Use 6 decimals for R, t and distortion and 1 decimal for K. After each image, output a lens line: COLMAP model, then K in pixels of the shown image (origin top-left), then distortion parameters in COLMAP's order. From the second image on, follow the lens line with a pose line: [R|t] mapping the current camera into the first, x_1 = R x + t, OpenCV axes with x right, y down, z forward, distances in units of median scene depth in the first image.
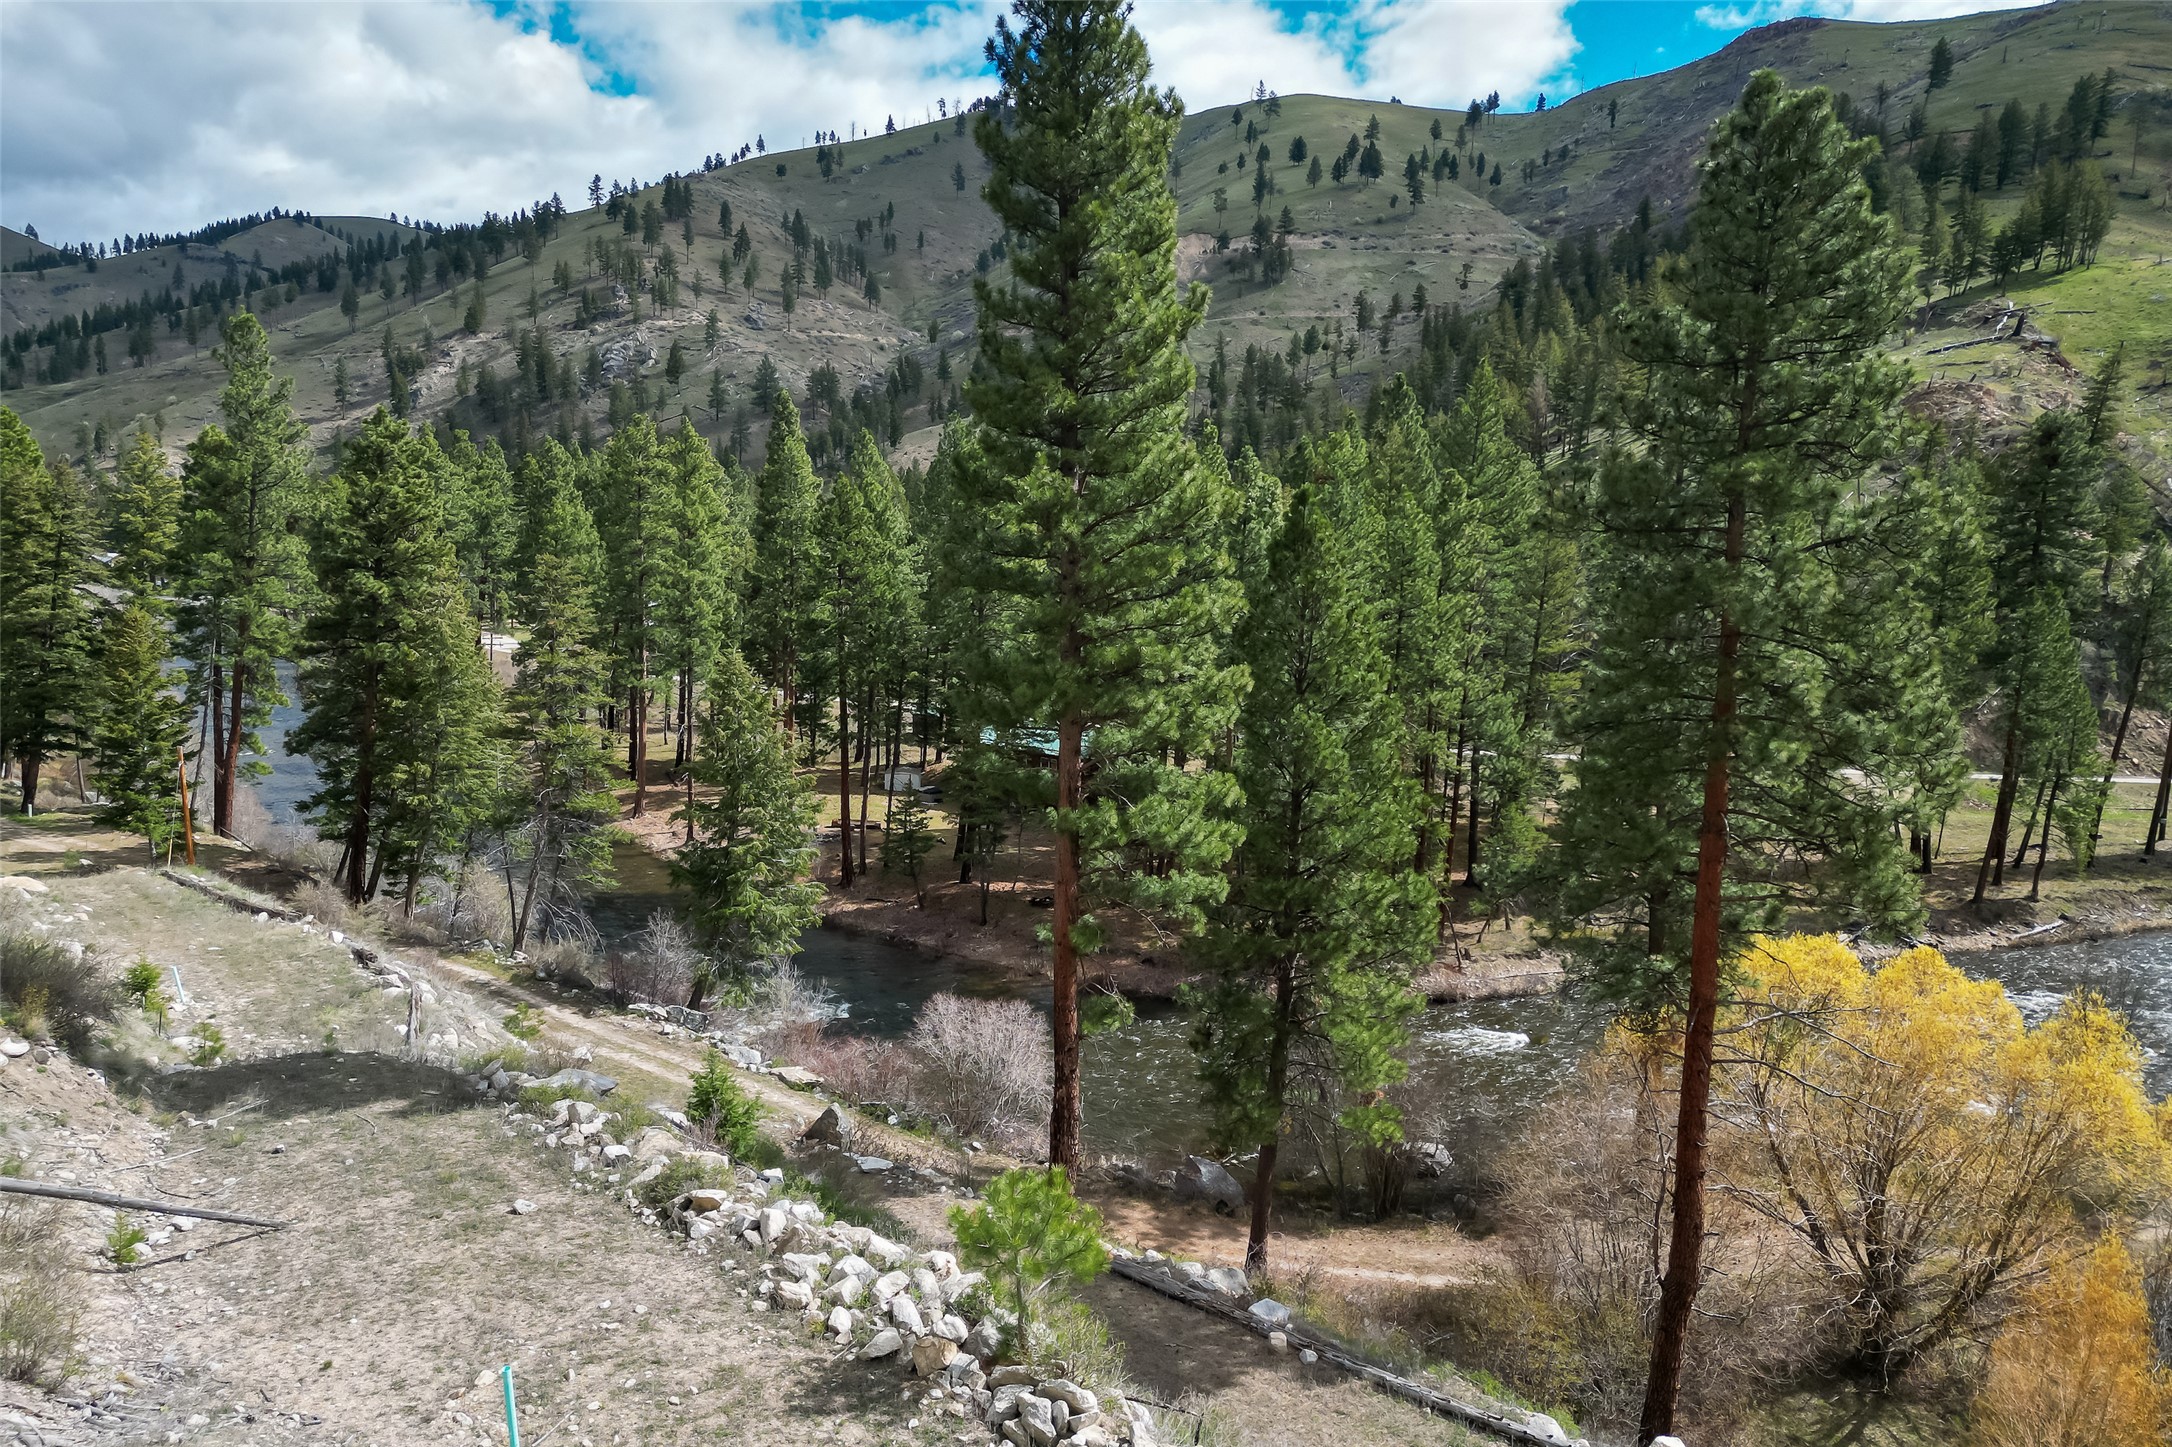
lens RADIAL K [[1597.6, 0, 1060.5], [0, 1597.6, 706.9], [0, 0, 1]] dist [0.090802, -0.087787]
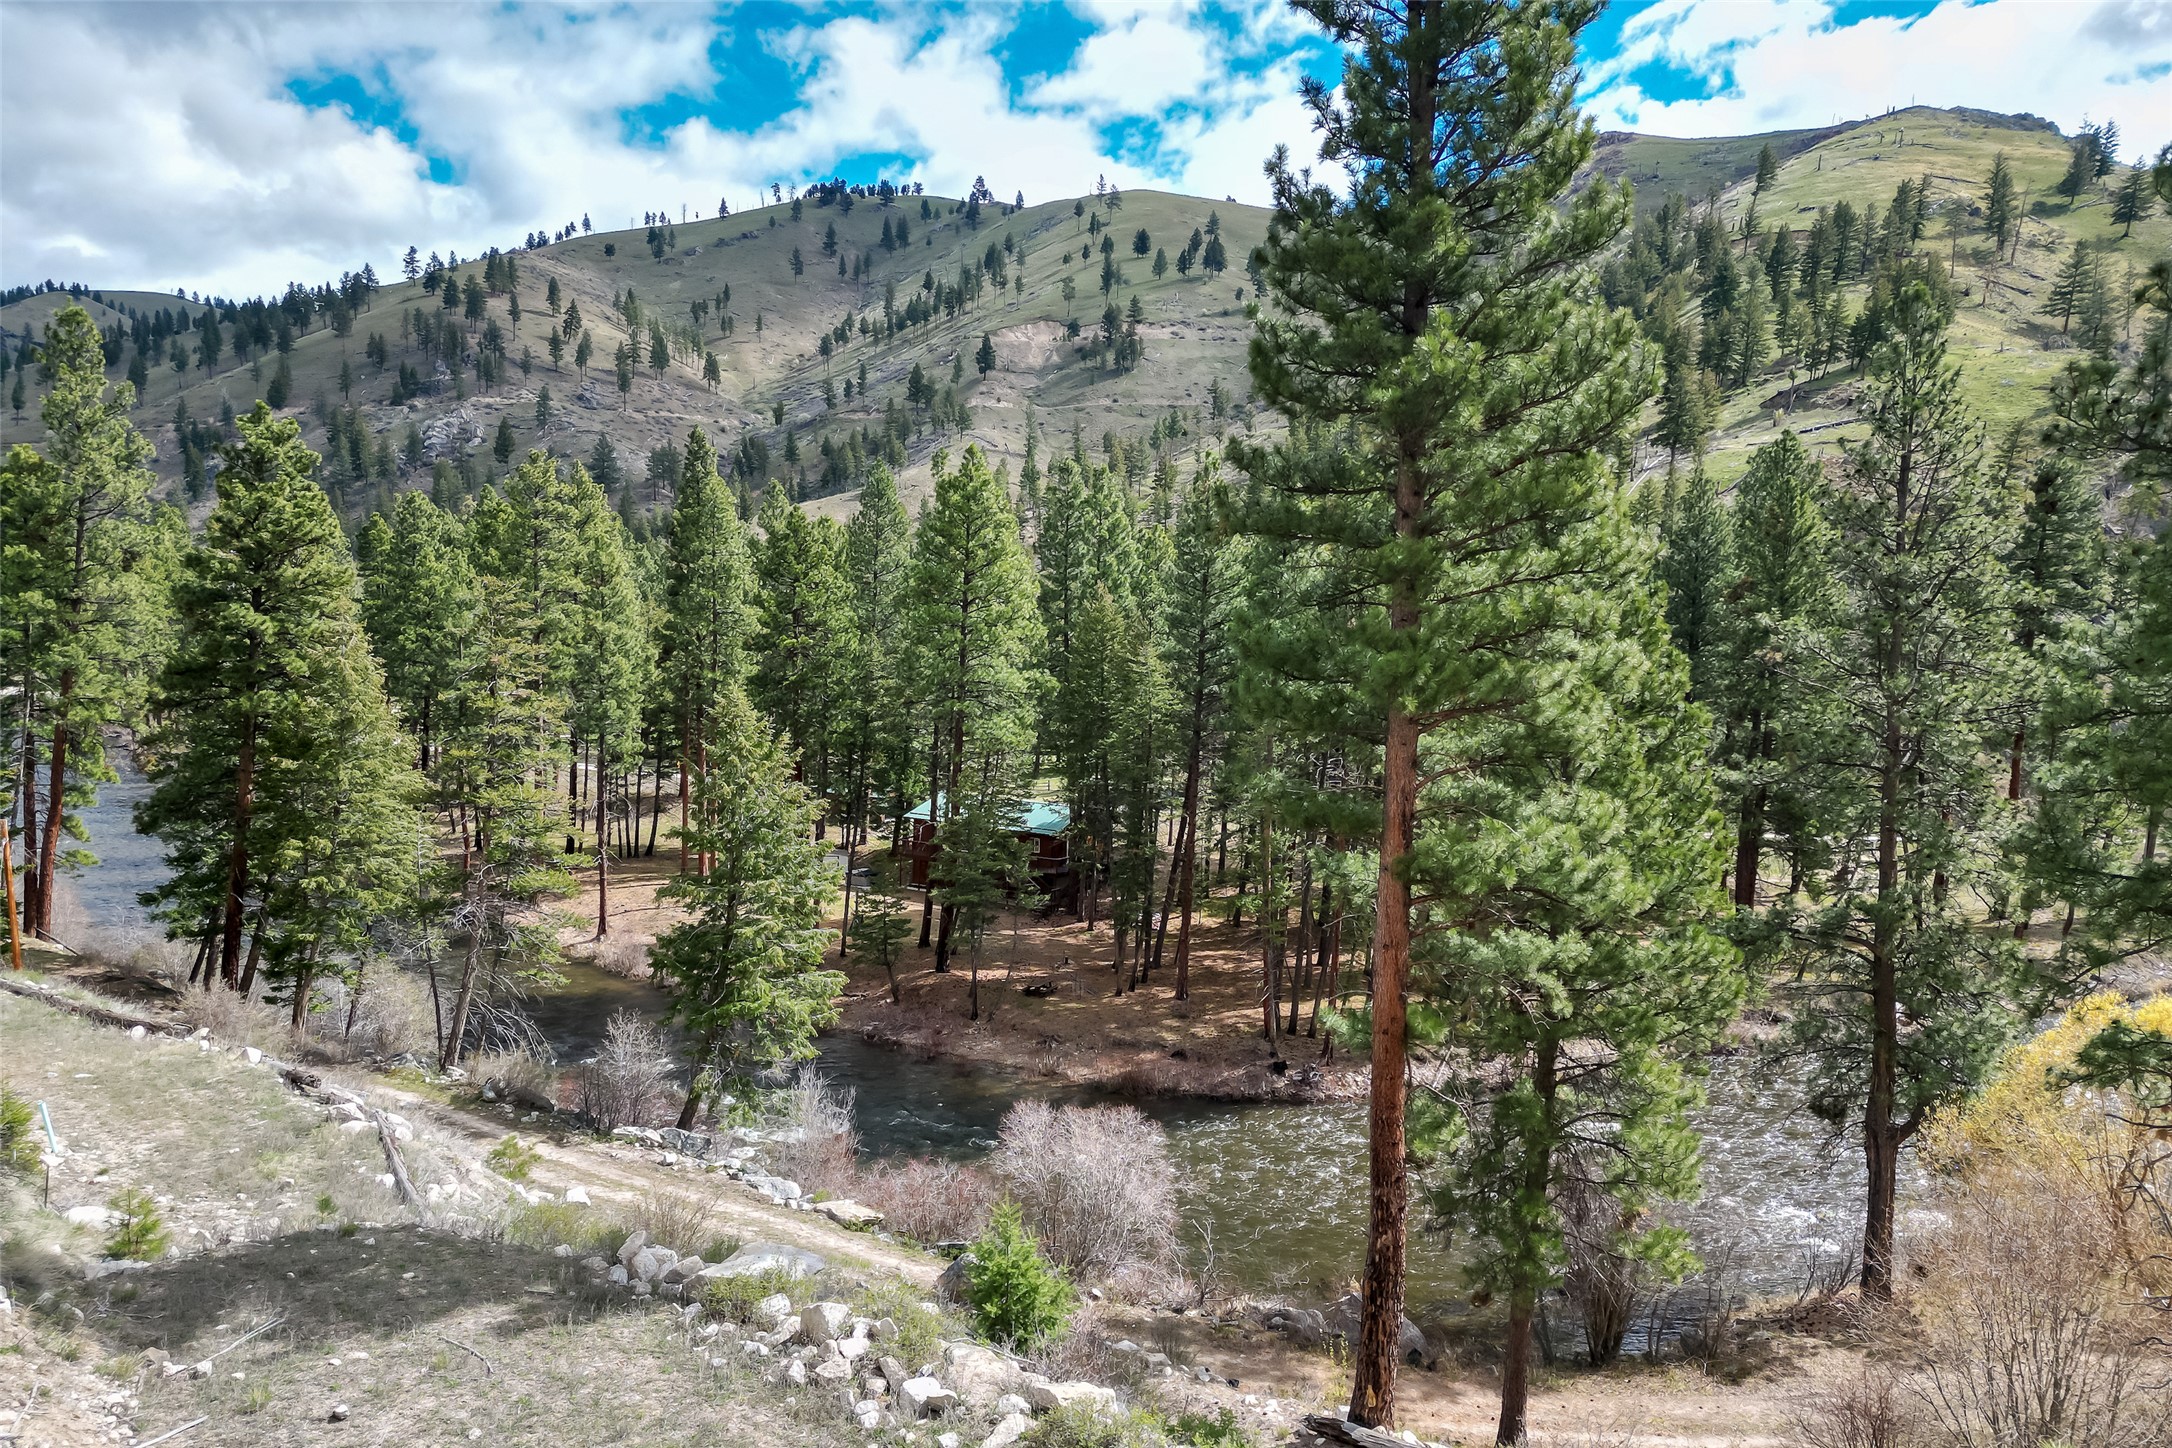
lens RADIAL K [[1453.8, 0, 954.6], [0, 1453.8, 787.5], [0, 0, 1]] dist [0.065132, -0.056927]
pose [[0.992192, -0.011542, 0.124185, -0.153172], [0.014847, 0.999559, -0.025719, 0.029949], [-0.123833, 0.027362, 0.991926, 0.207622]]
